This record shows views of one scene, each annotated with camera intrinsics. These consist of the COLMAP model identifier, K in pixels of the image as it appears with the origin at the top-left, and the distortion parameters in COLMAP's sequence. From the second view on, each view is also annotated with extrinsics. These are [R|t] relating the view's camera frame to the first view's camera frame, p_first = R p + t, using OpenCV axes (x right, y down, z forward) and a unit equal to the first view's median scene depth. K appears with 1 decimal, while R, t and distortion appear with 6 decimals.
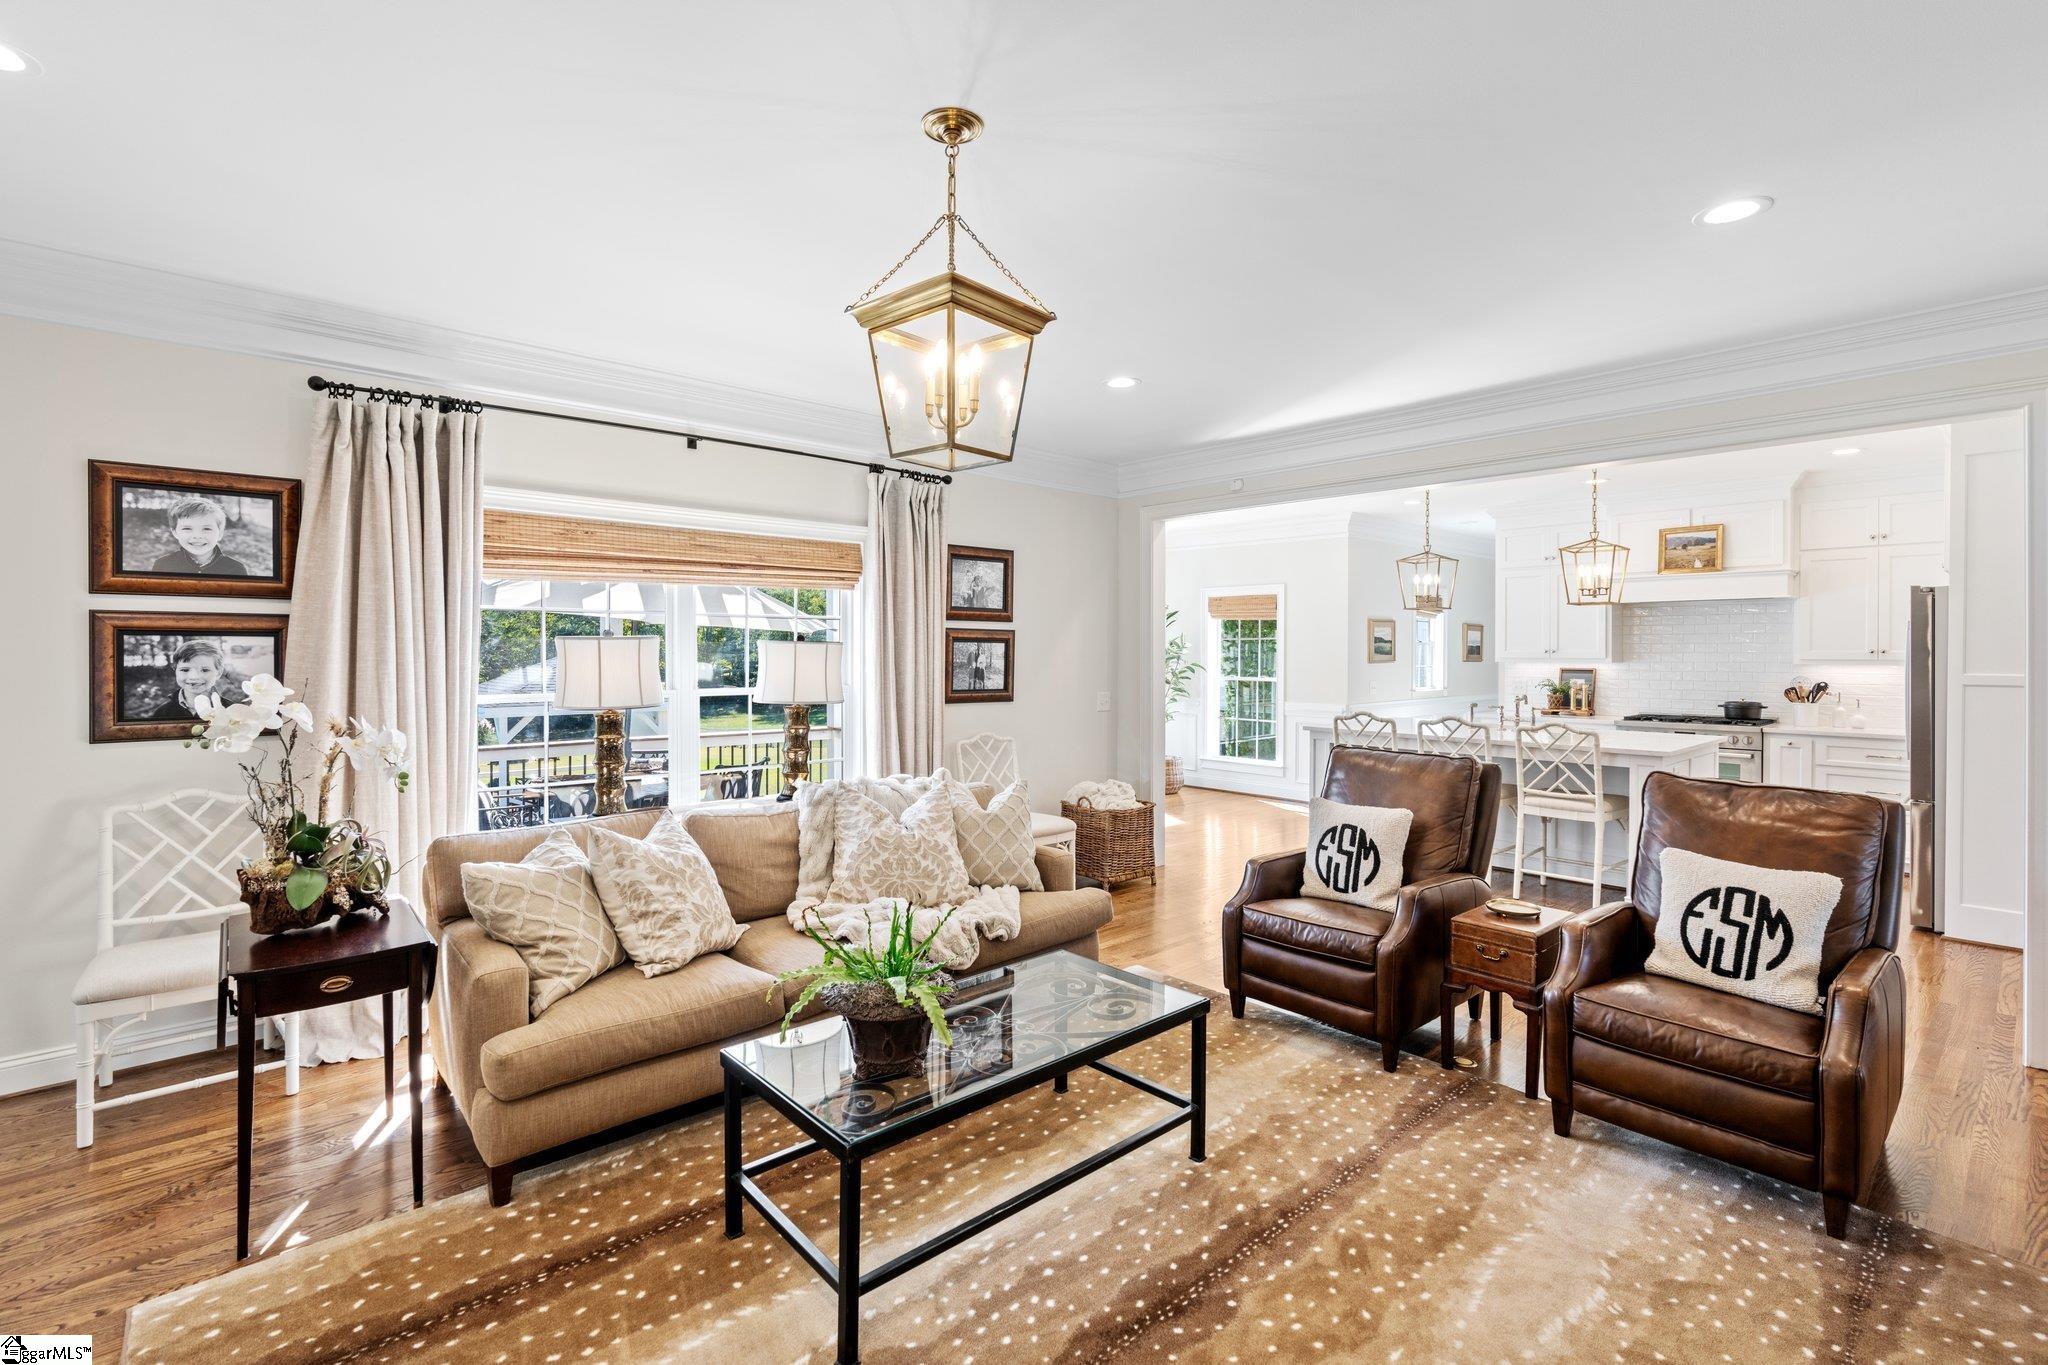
lens RADIAL K [[924.6, 0, 1026.1], [0, 924.6, 663.1], [0, 0, 1]] dist [-0.002981, 0.000646]
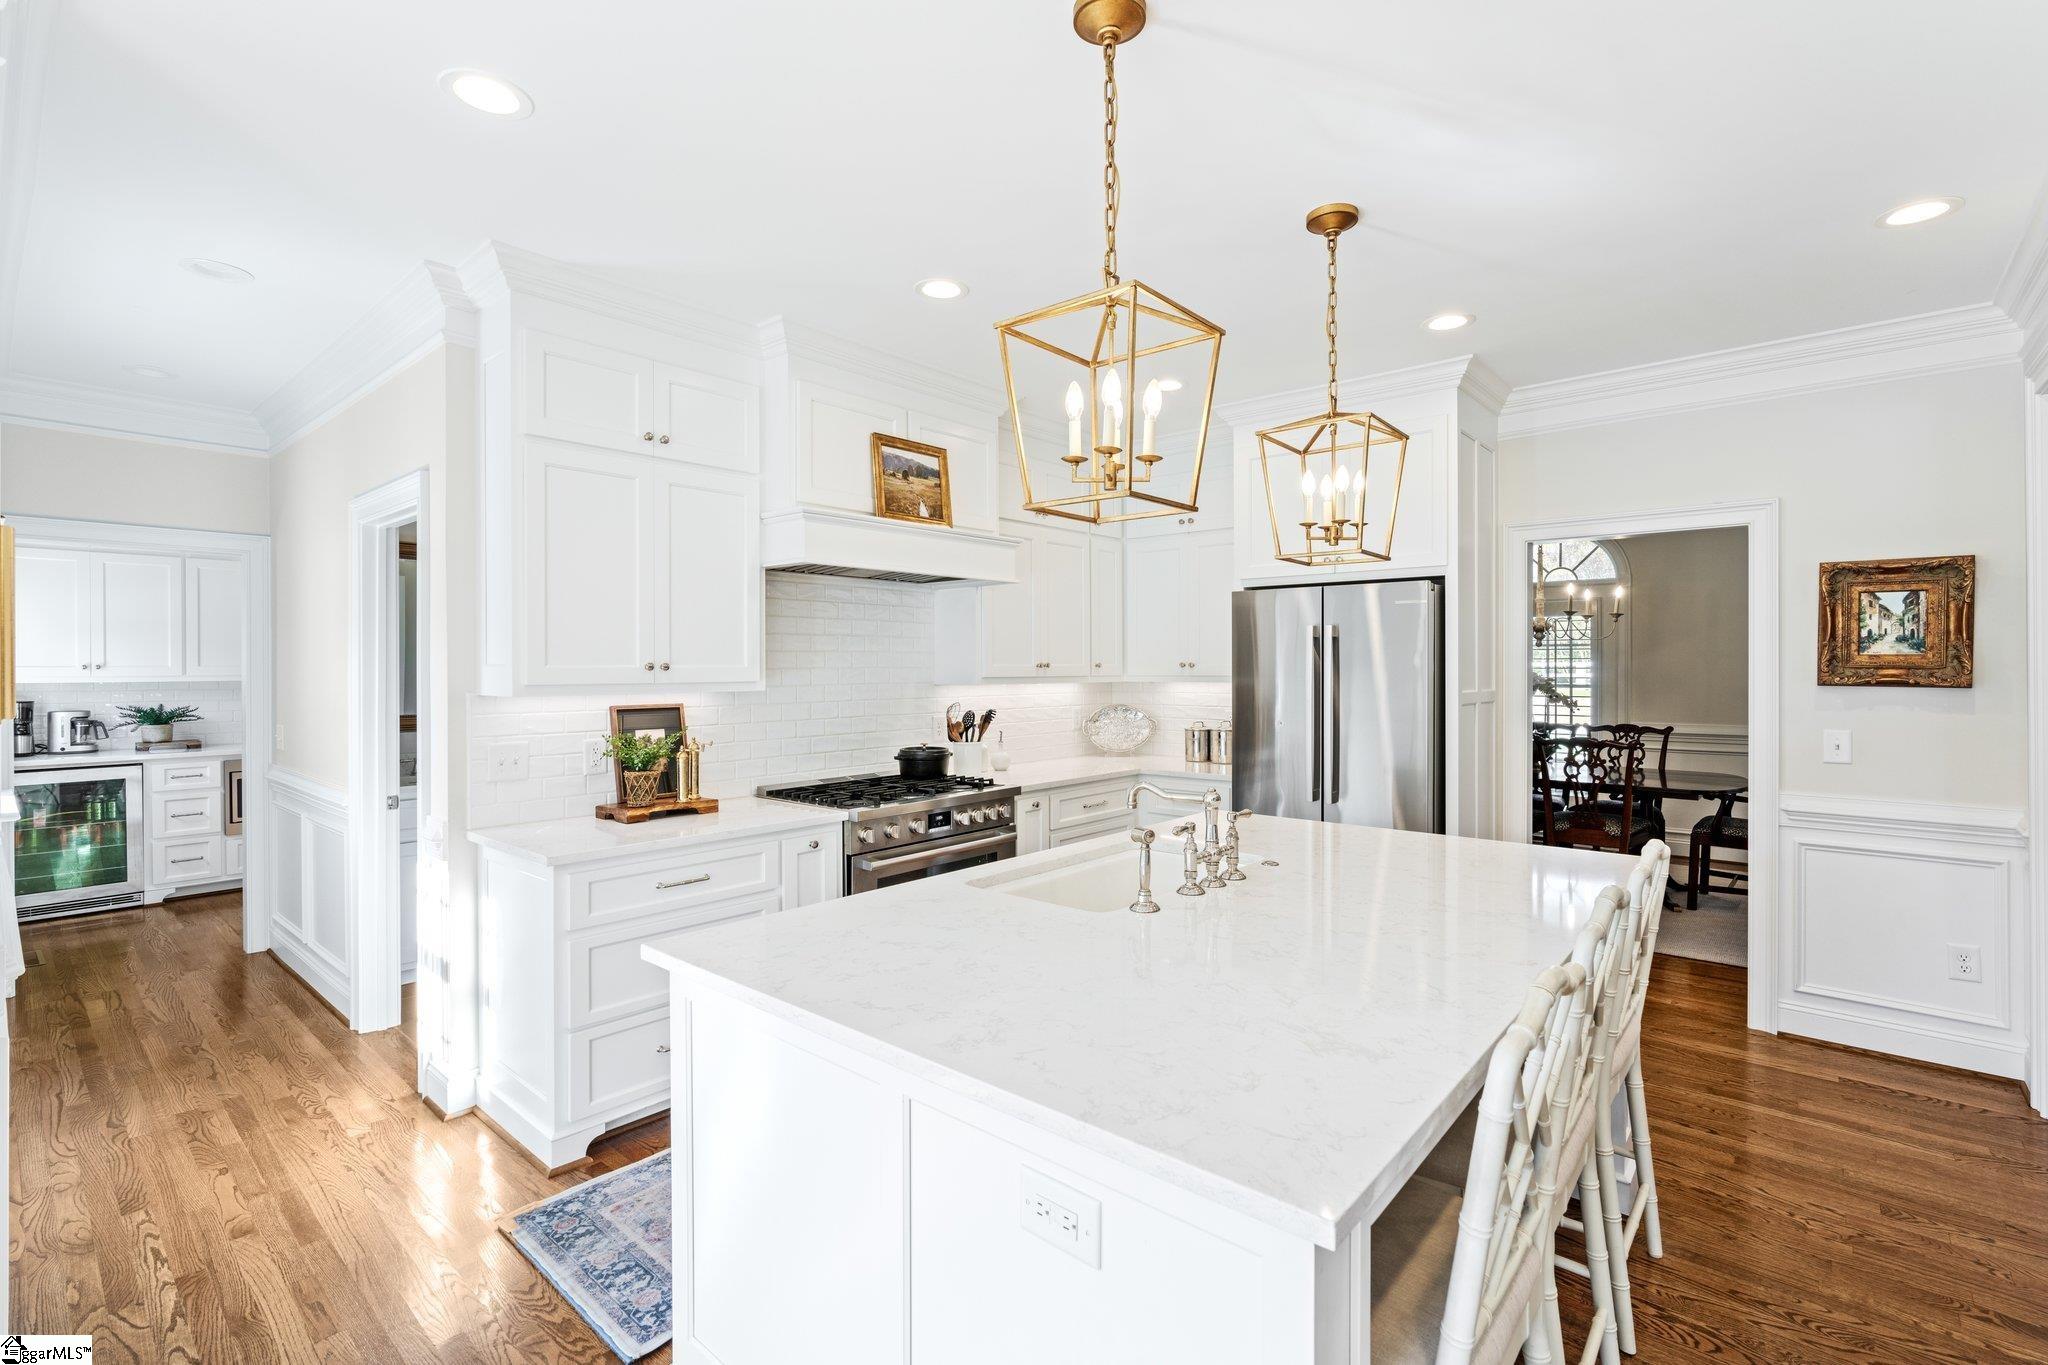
lens RADIAL K [[924.6, 0, 1026.1], [0, 924.6, 663.1], [0, 0, 1]] dist [-0.002981, 0.000646]
pose [[-0.130520, 0.003106, 0.991441, 0.160387], [0.011861, 0.999928, -0.001571, -0.012316], [-0.991375, 0.011555, -0.130548, 1.018517]]
